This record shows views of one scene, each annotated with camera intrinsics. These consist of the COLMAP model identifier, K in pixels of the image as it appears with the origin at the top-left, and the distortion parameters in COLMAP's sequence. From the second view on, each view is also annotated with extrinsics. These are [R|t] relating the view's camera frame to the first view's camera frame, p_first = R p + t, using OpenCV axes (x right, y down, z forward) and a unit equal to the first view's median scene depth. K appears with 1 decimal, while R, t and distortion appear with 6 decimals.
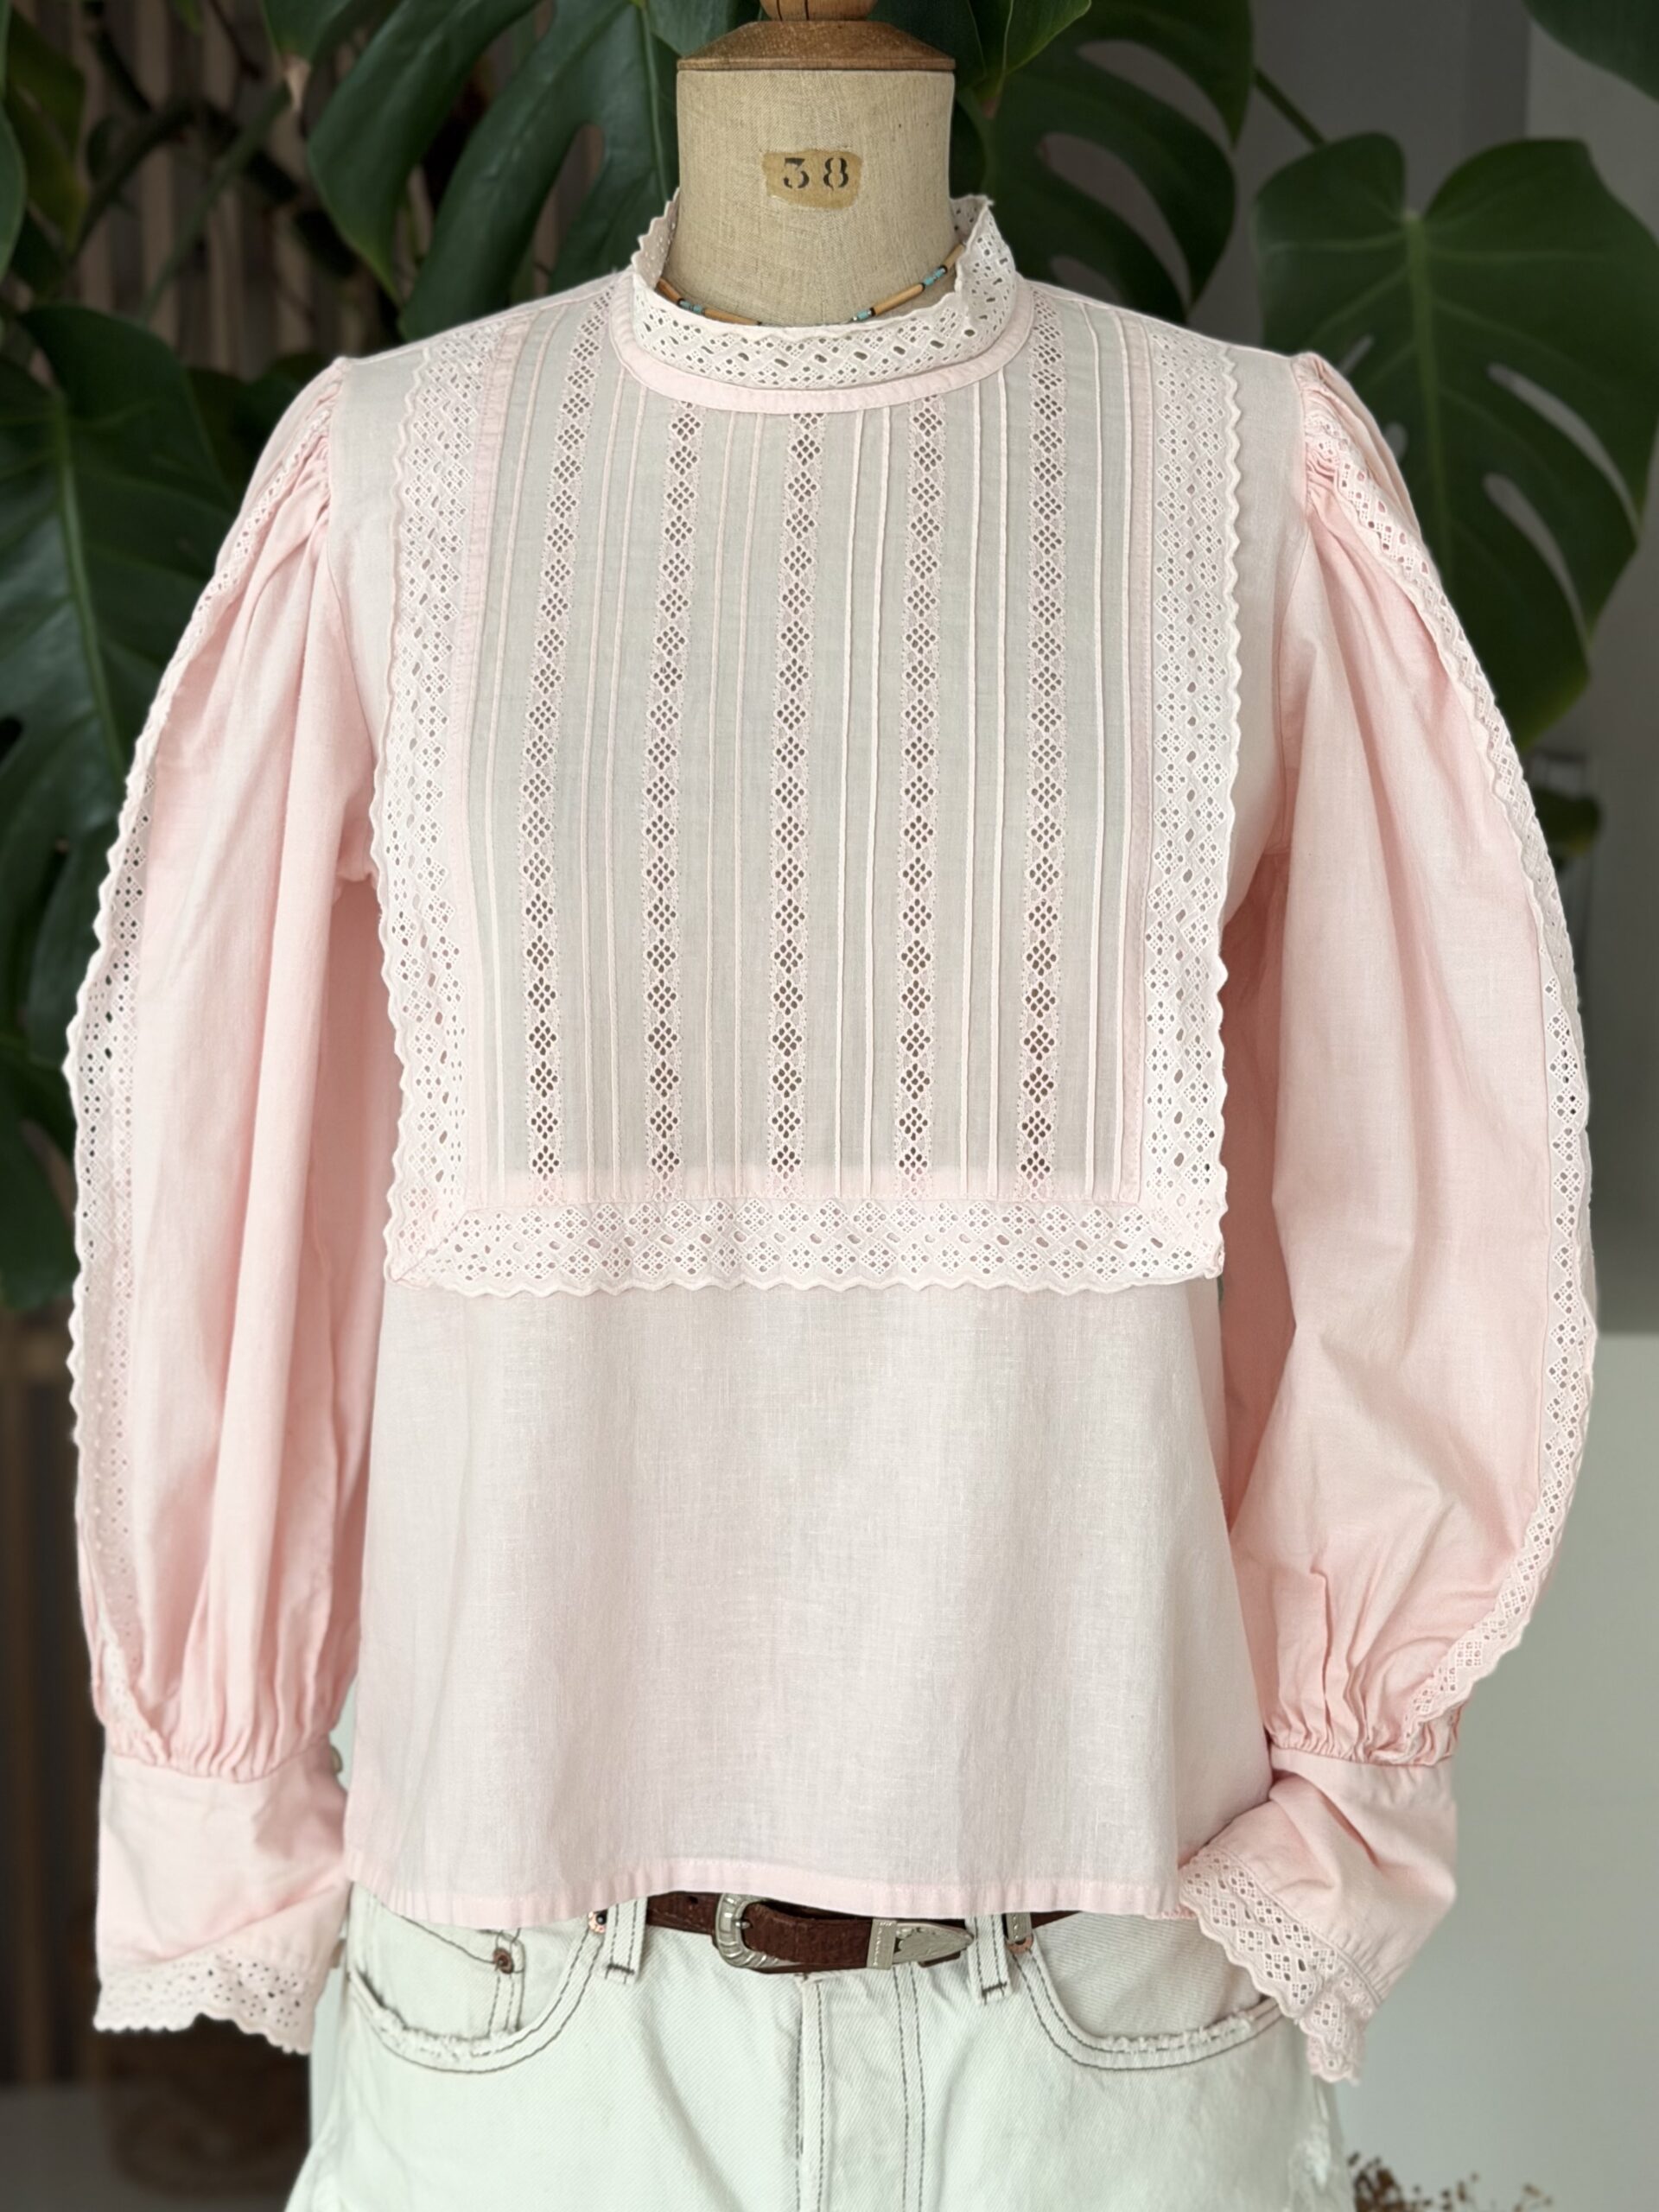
lens RADIAL K [[2886.8, 0, 829.5], [0, 2886.8, 1106.0], [0, 0, 1]] dist [0.100251, -0.008862]
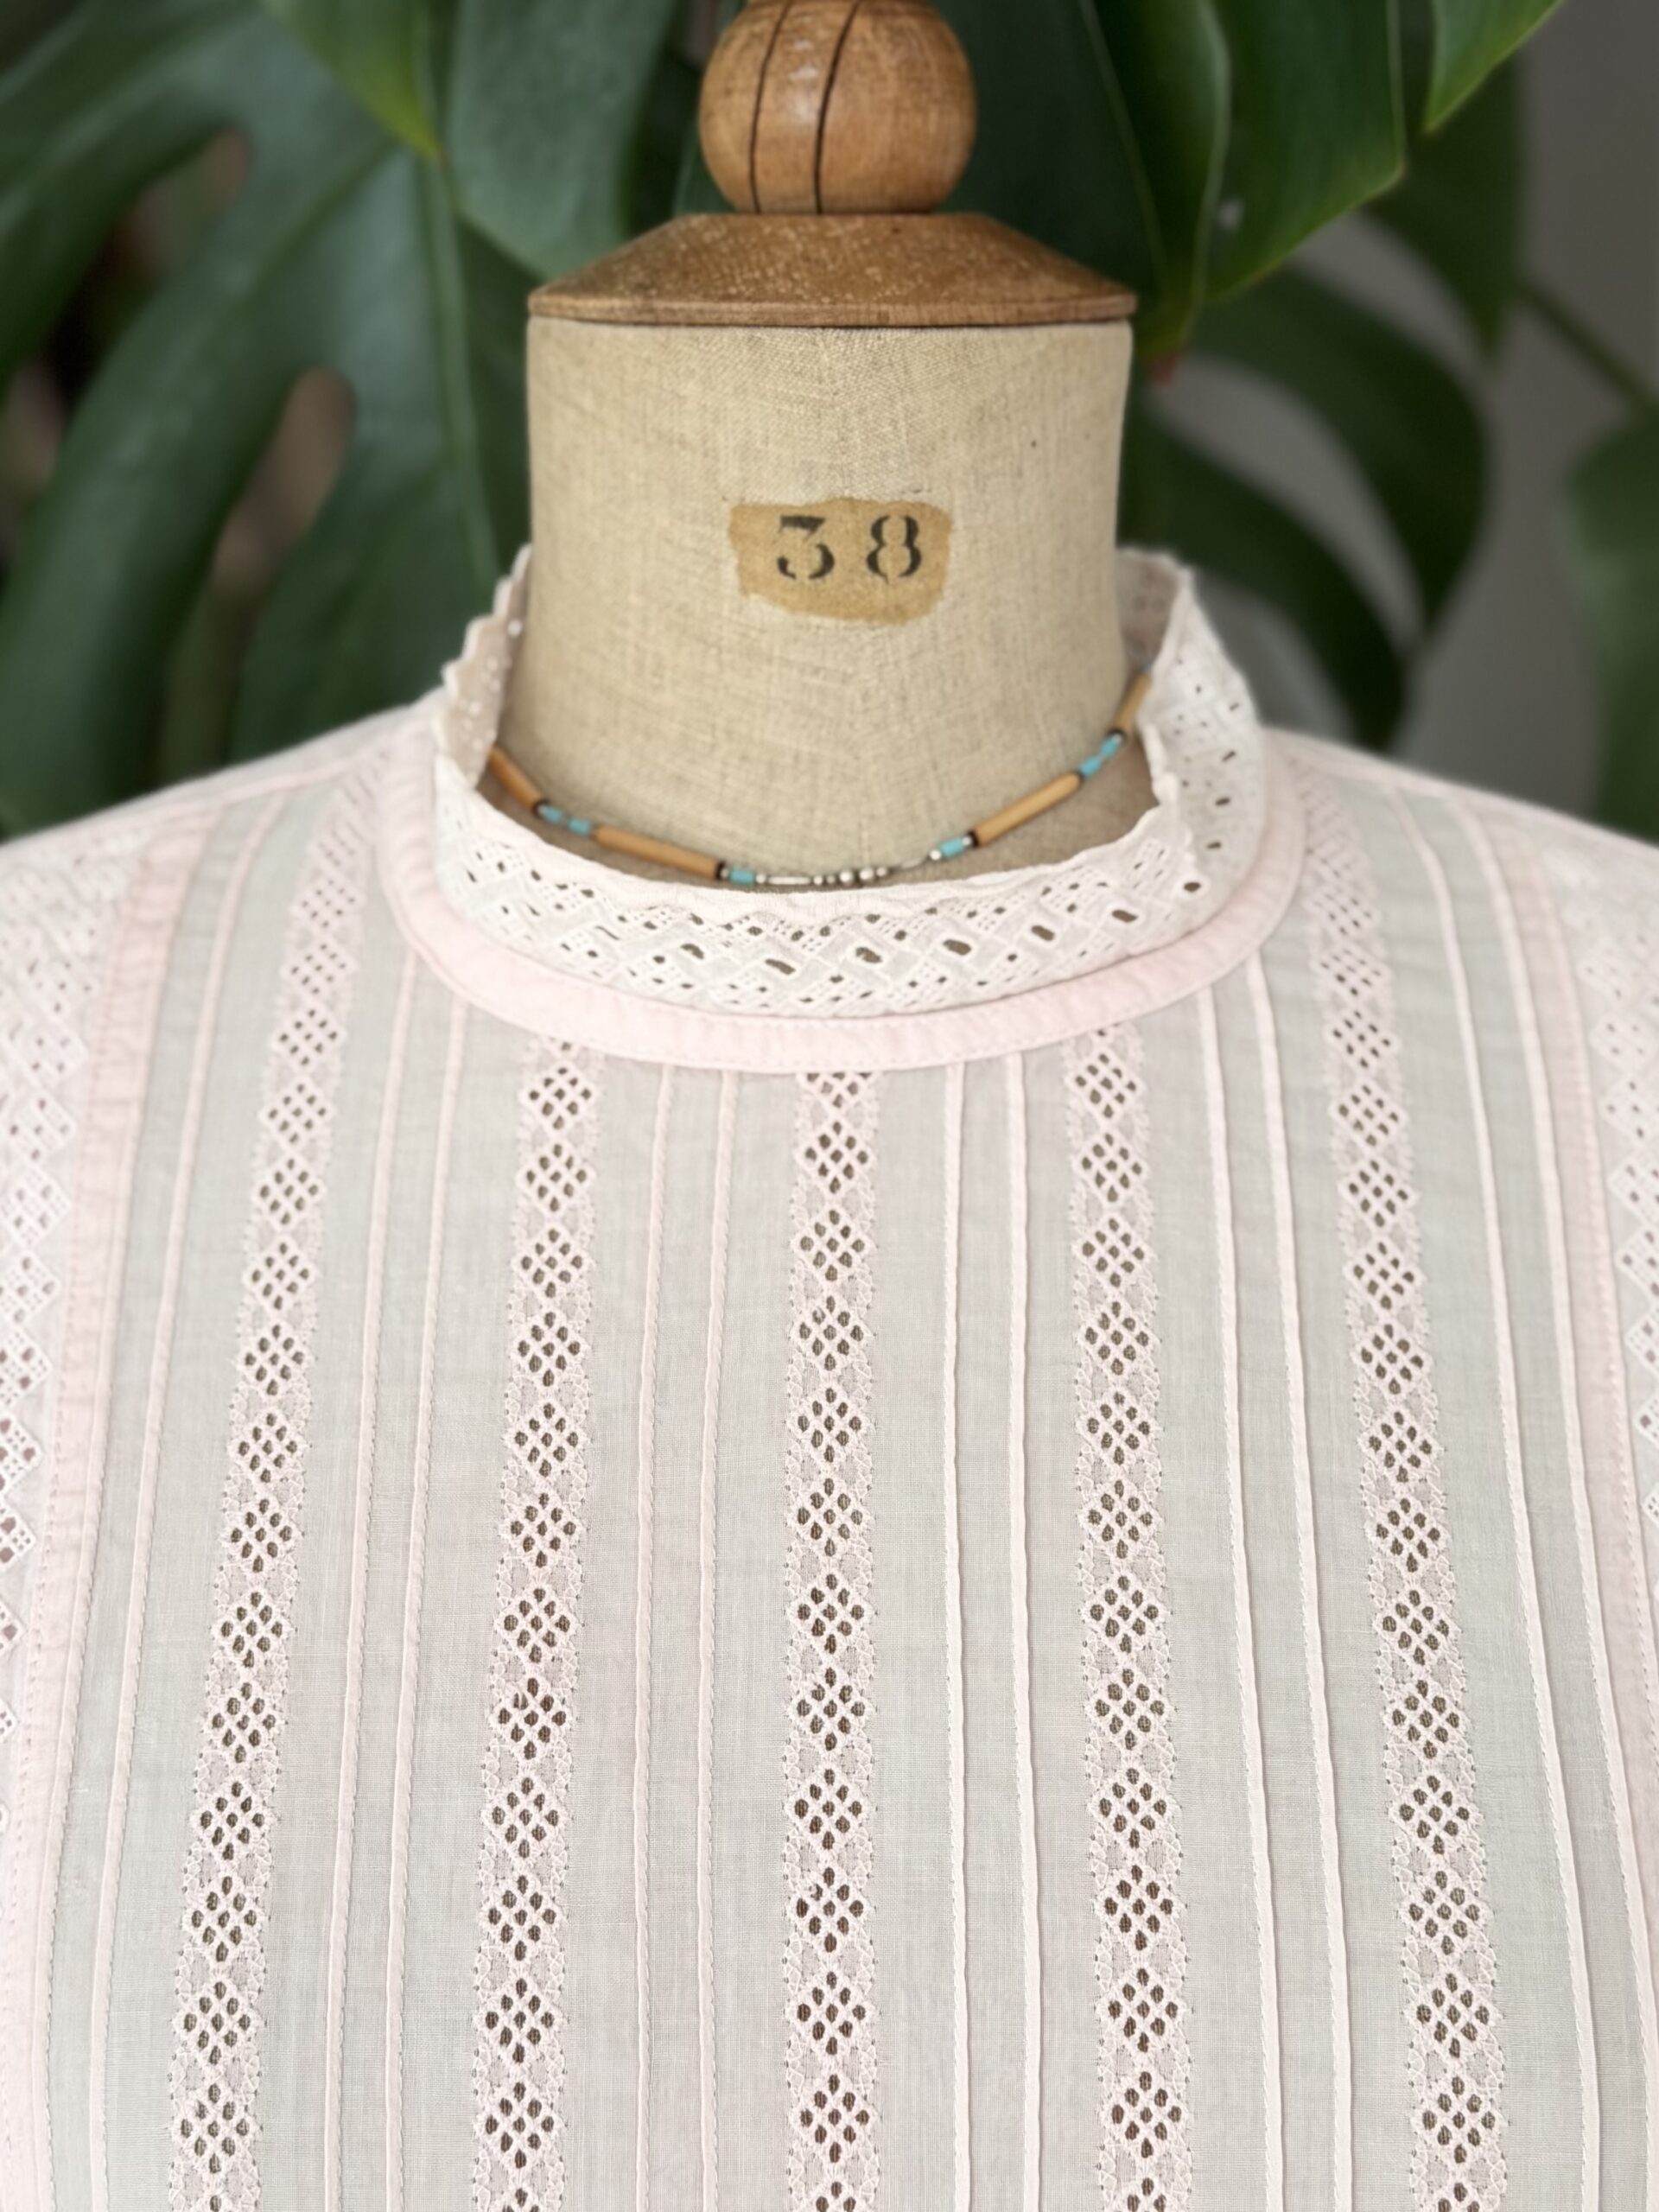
lens RADIAL K [[3493.6, 0, 829.5], [0, 3493.6, 1106.0], [0, 0, 1]] dist [0.109335, -0.093944]
pose [[0.997656, -0.013965, 0.066991, -0.044656], [0.018518, 0.997525, -0.067836, -0.198027], [-0.065878, 0.068917, 0.995445, 0.471984]]
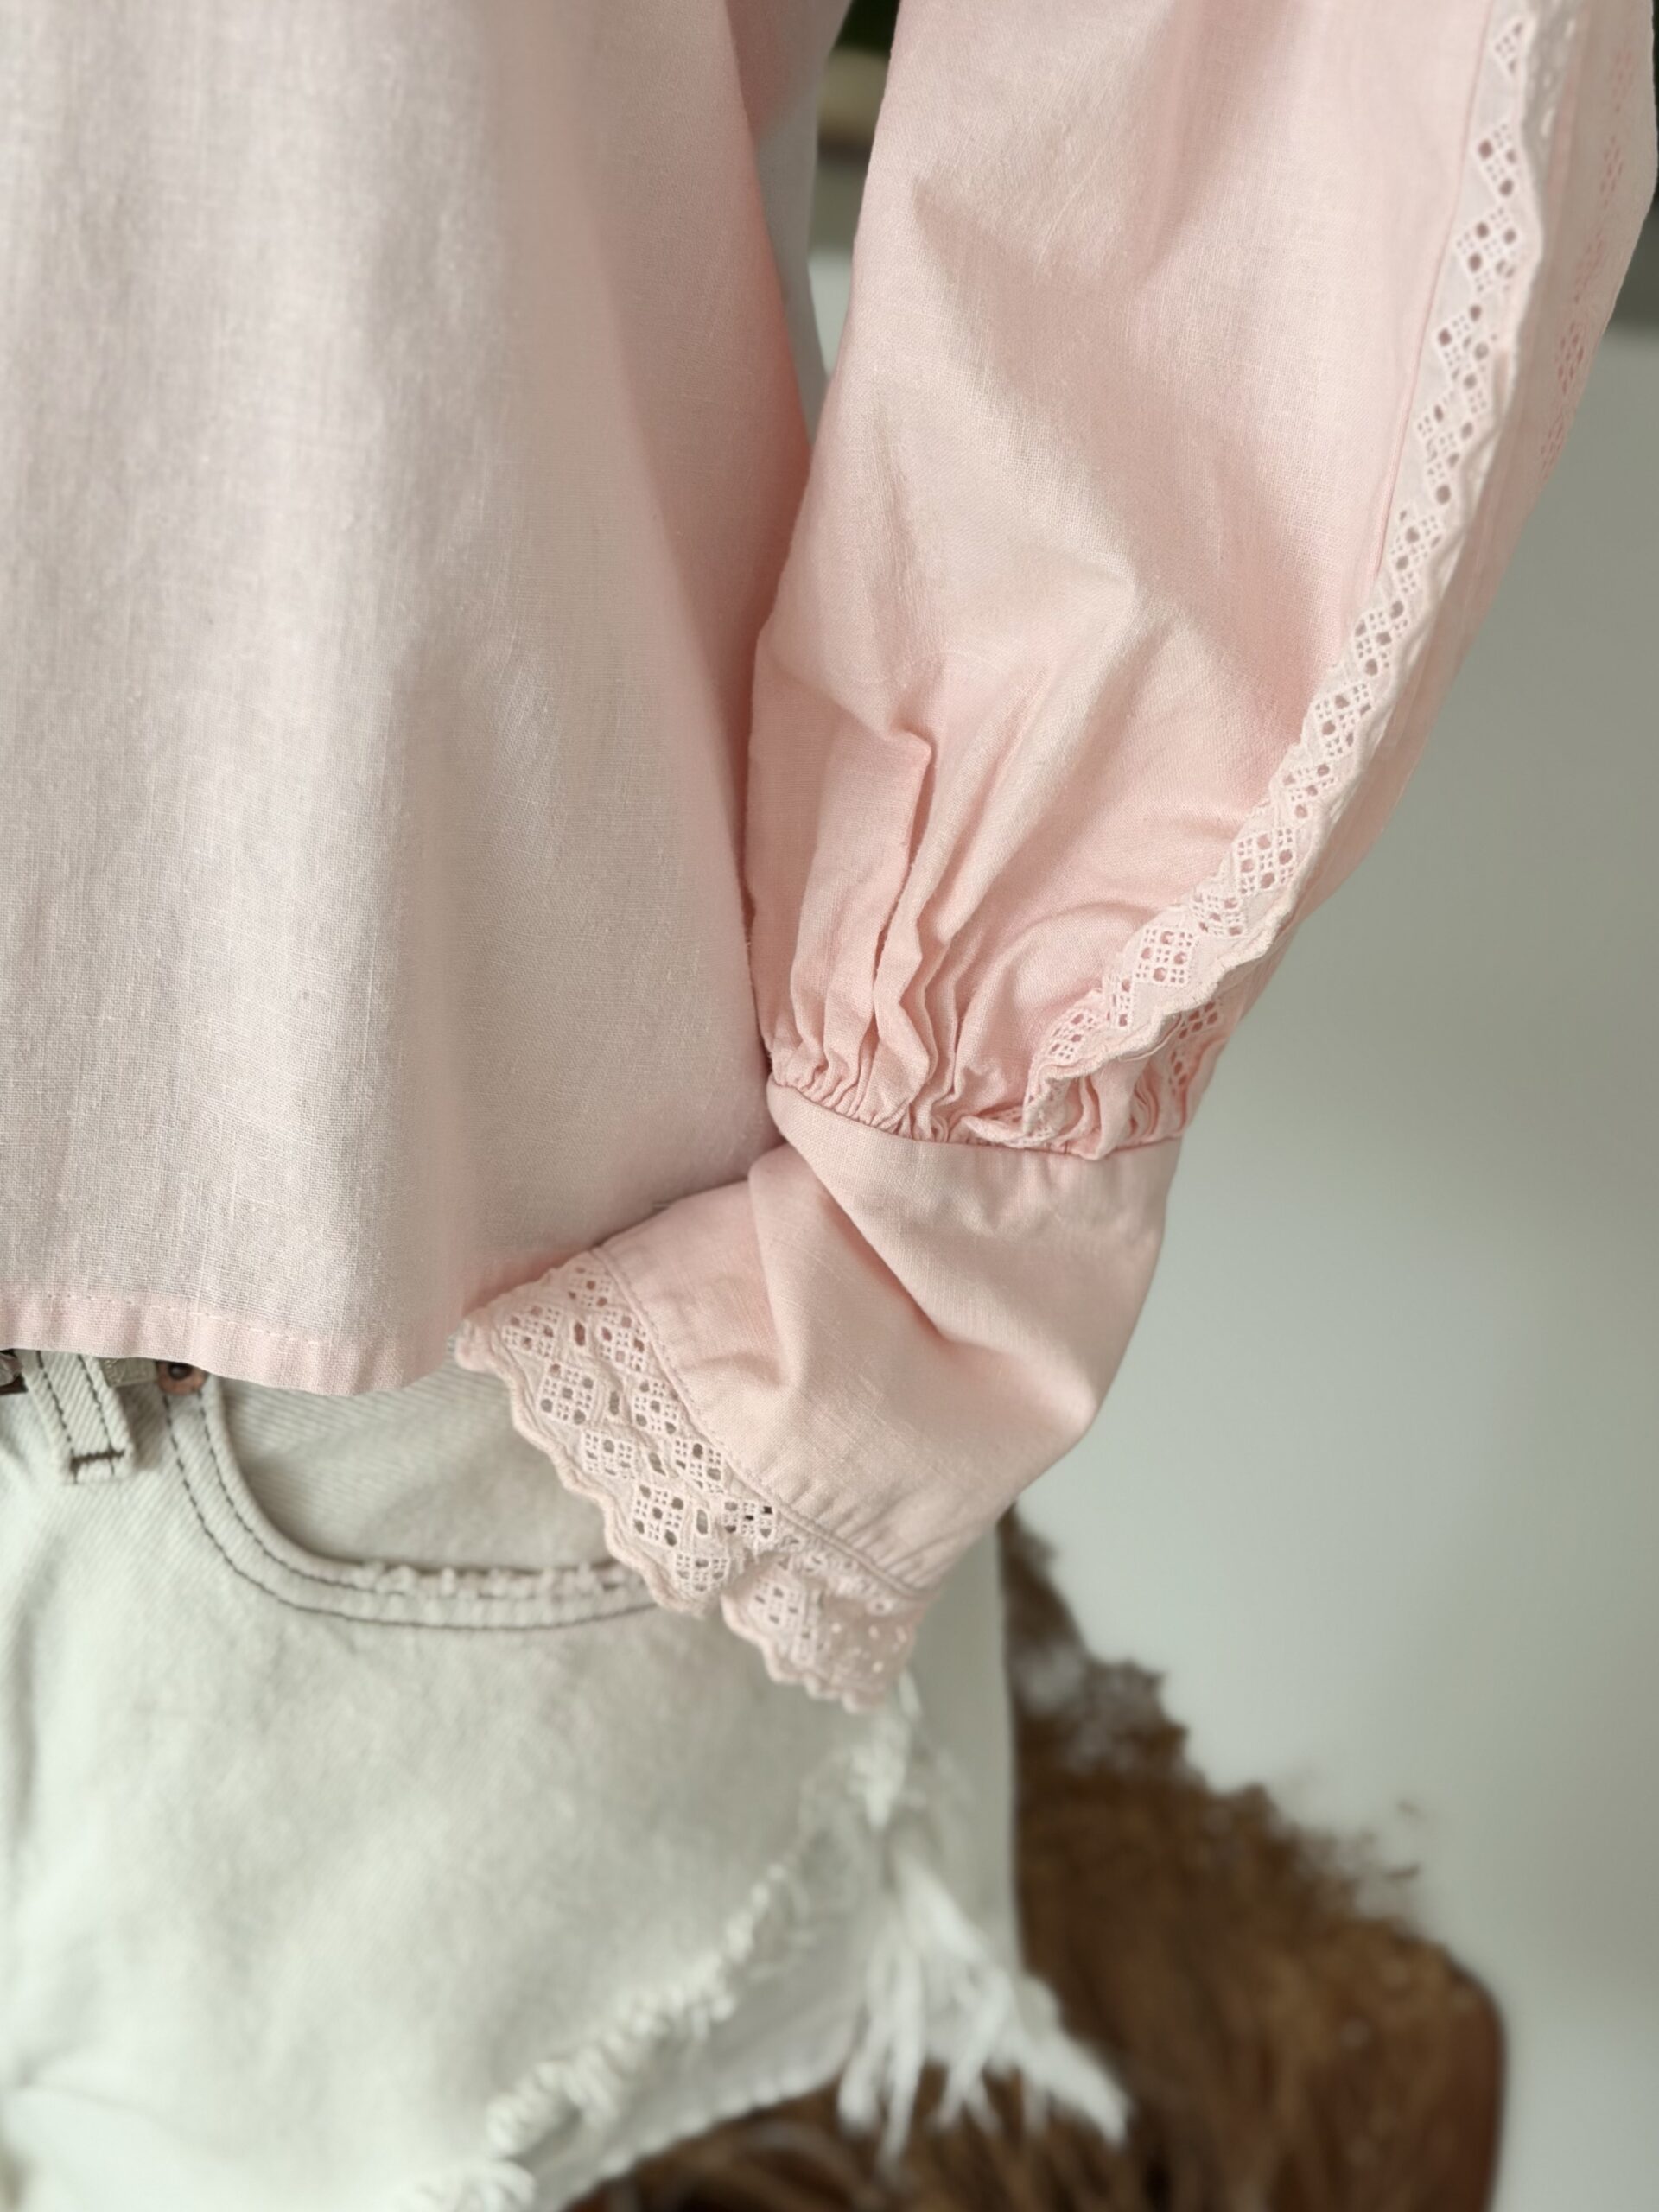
lens RADIAL K [[3493.6, 0, 829.5], [0, 3493.6, 1106.0], [0, 0, 1]] dist [0.109335, -0.093944]
pose [[0.980770, 0.157060, -0.115853, 0.239733], [-0.113178, 0.941312, 0.317999, 0.045081], [0.158999, -0.298771, 0.940986, 0.485635]]
